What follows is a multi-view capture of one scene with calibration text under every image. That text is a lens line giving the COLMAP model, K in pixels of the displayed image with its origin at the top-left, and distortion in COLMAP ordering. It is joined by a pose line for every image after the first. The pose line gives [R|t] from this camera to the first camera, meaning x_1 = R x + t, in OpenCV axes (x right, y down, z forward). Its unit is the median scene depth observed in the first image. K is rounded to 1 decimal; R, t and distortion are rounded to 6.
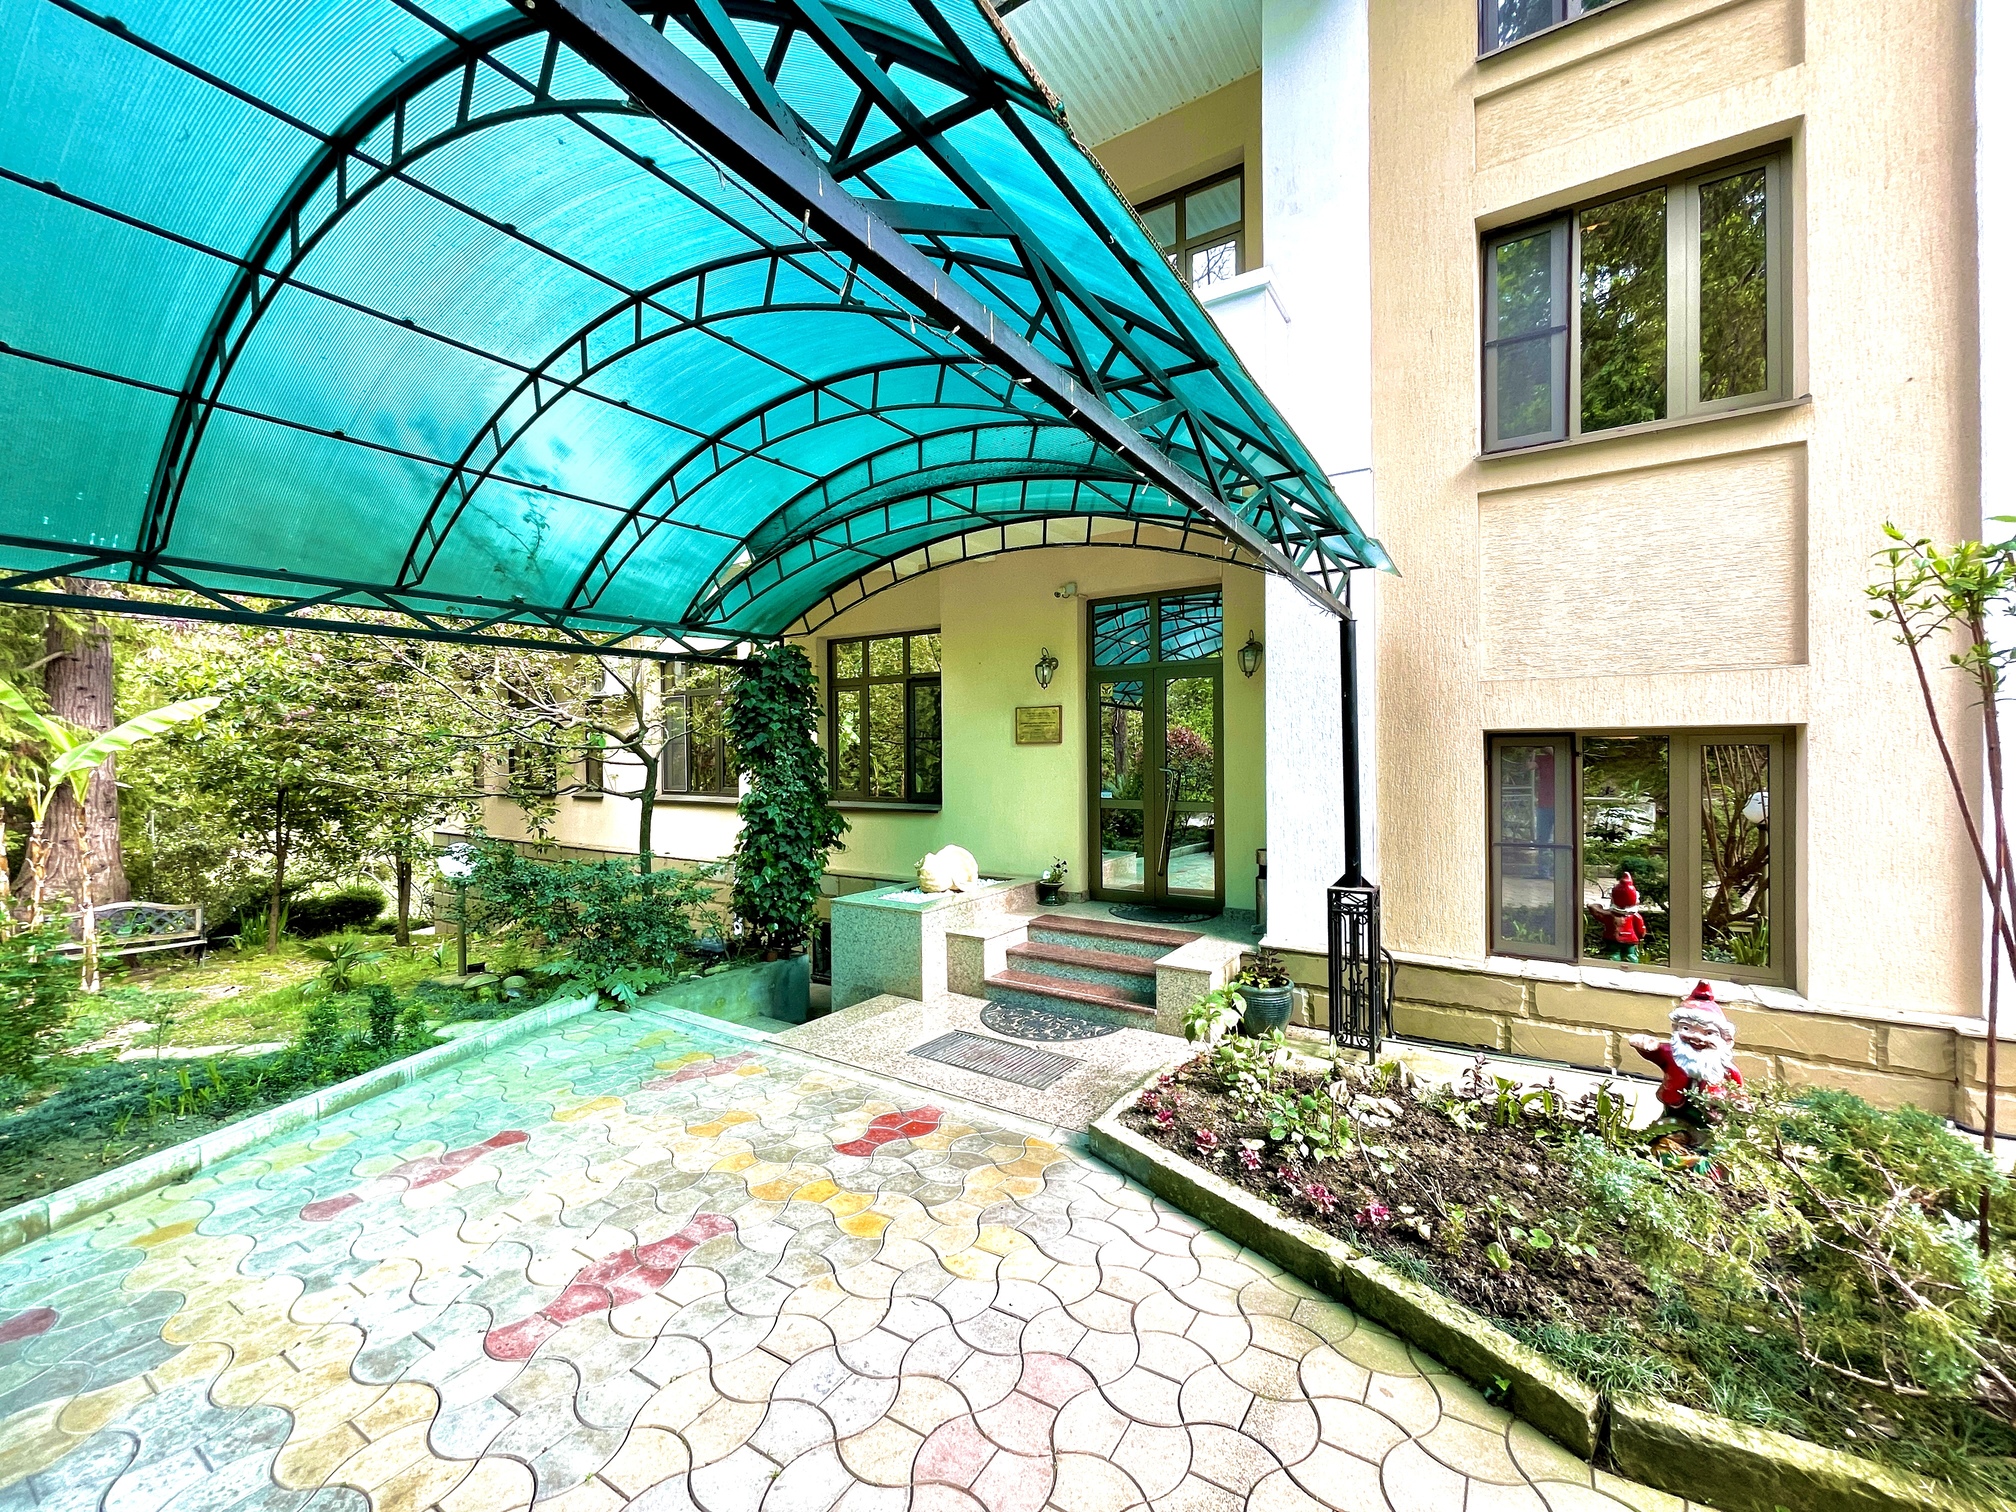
lens RADIAL K [[812.0, 0, 1009.9], [0, 812.0, 751.4], [0, 0, 1]] dist [-0.004011, -0.000133]
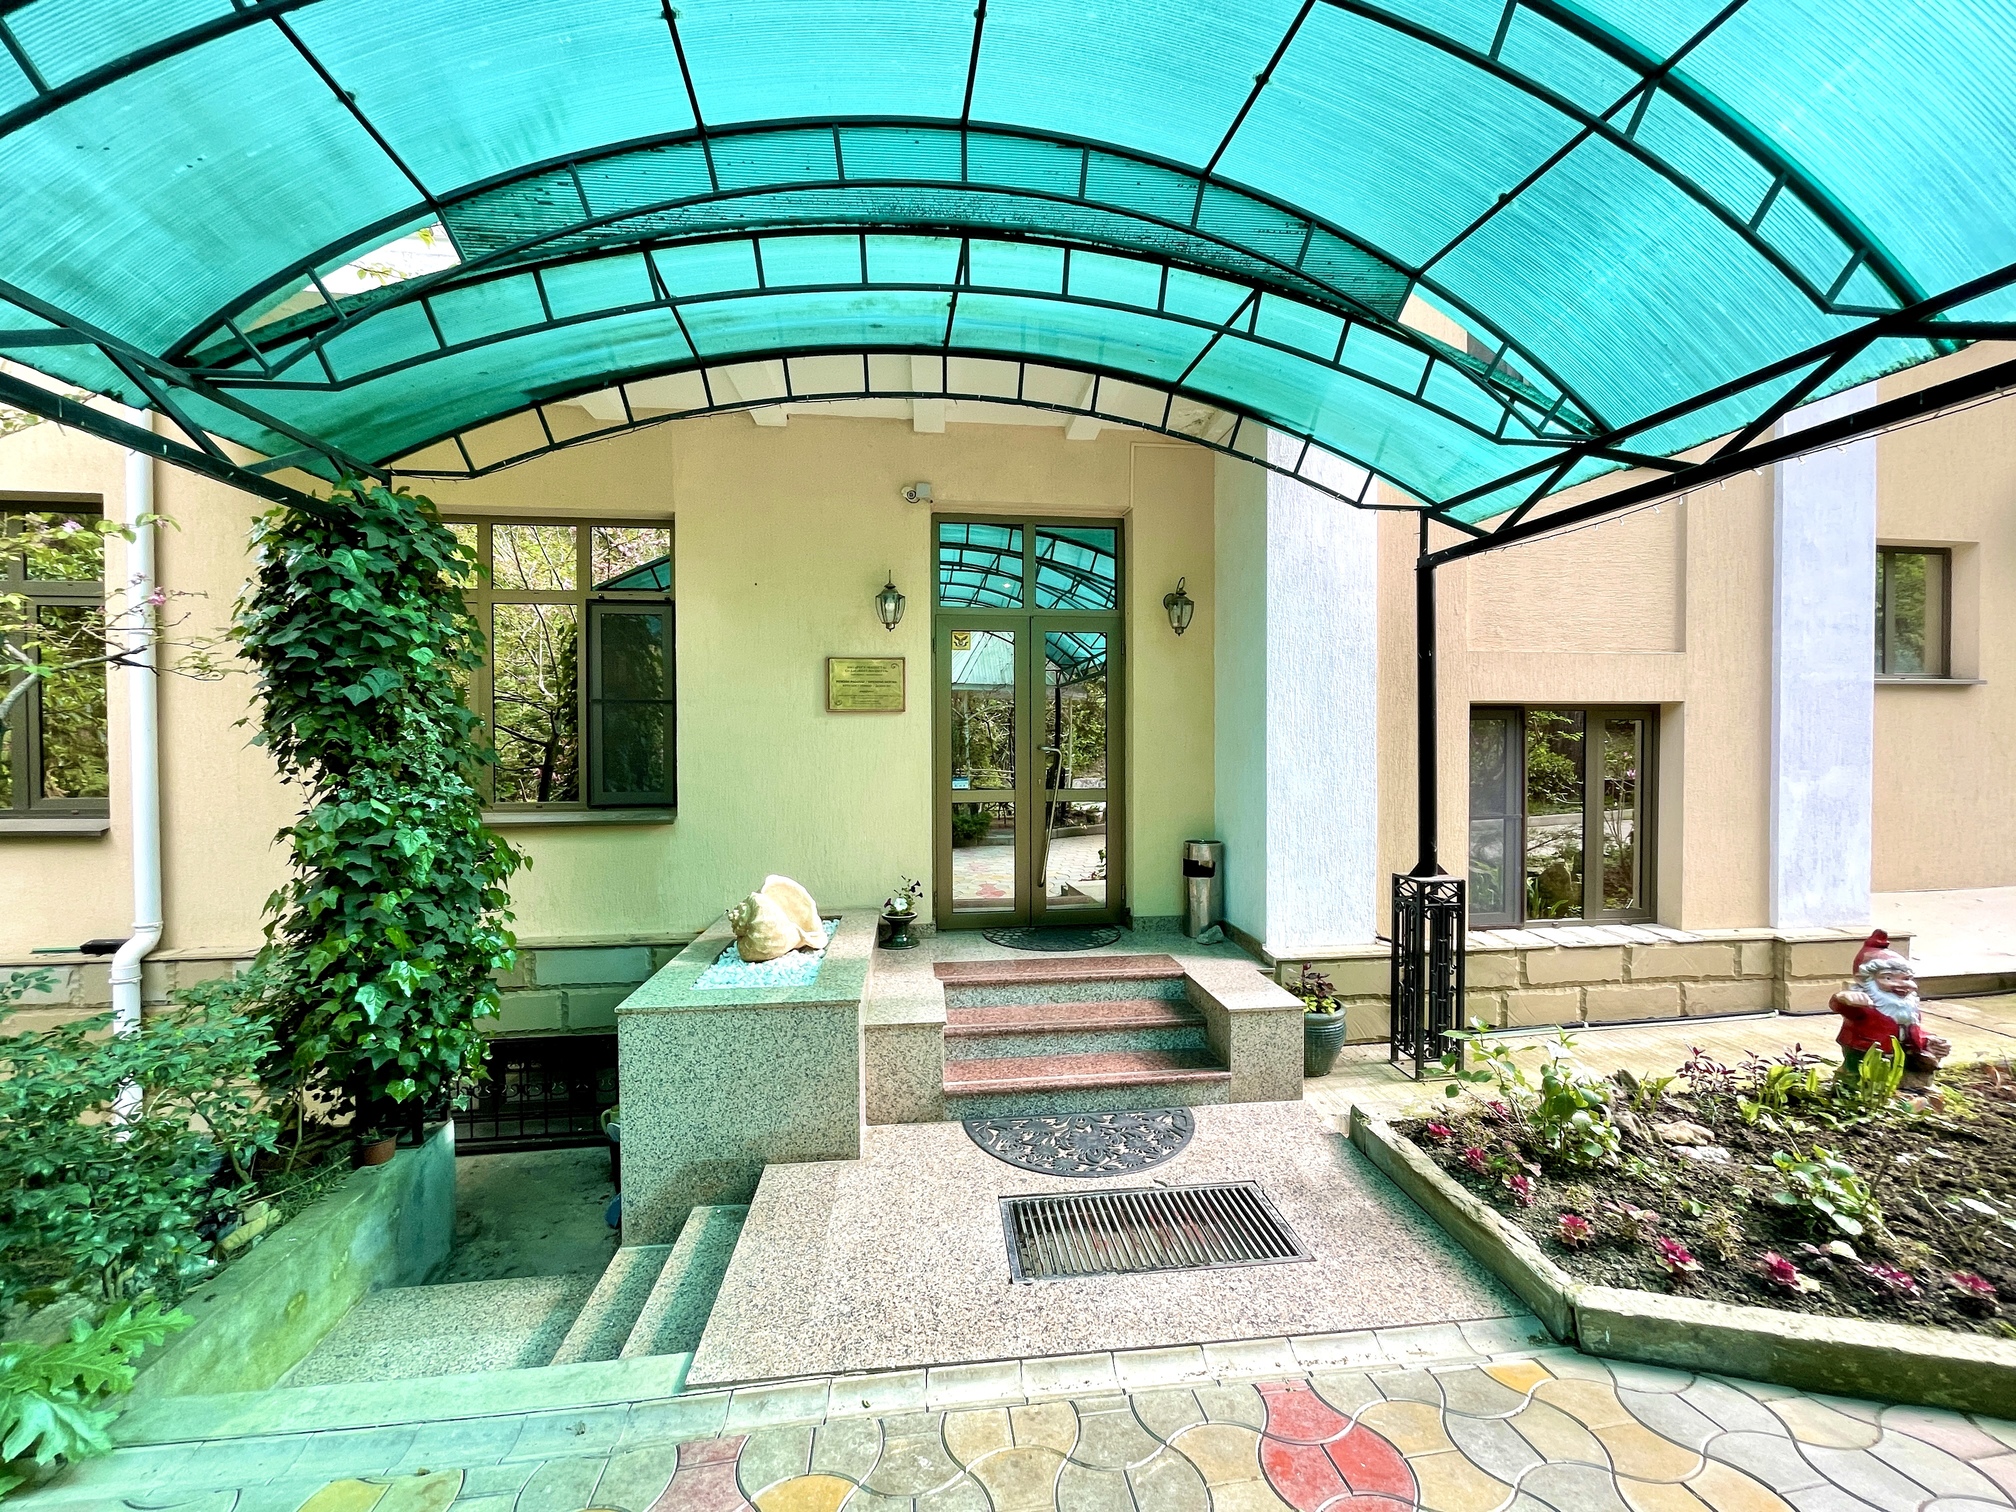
lens RADIAL K [[812.0, 0, 1009.9], [0, 812.0, 751.4], [0, 0, 1]] dist [-0.004011, -0.000133]
pose [[0.765704, -0.003276, 0.643185, -0.382828], [-0.001817, 0.999972, 0.007257, 0.022547], [-0.643191, -0.006725, 0.765676, 0.499735]]
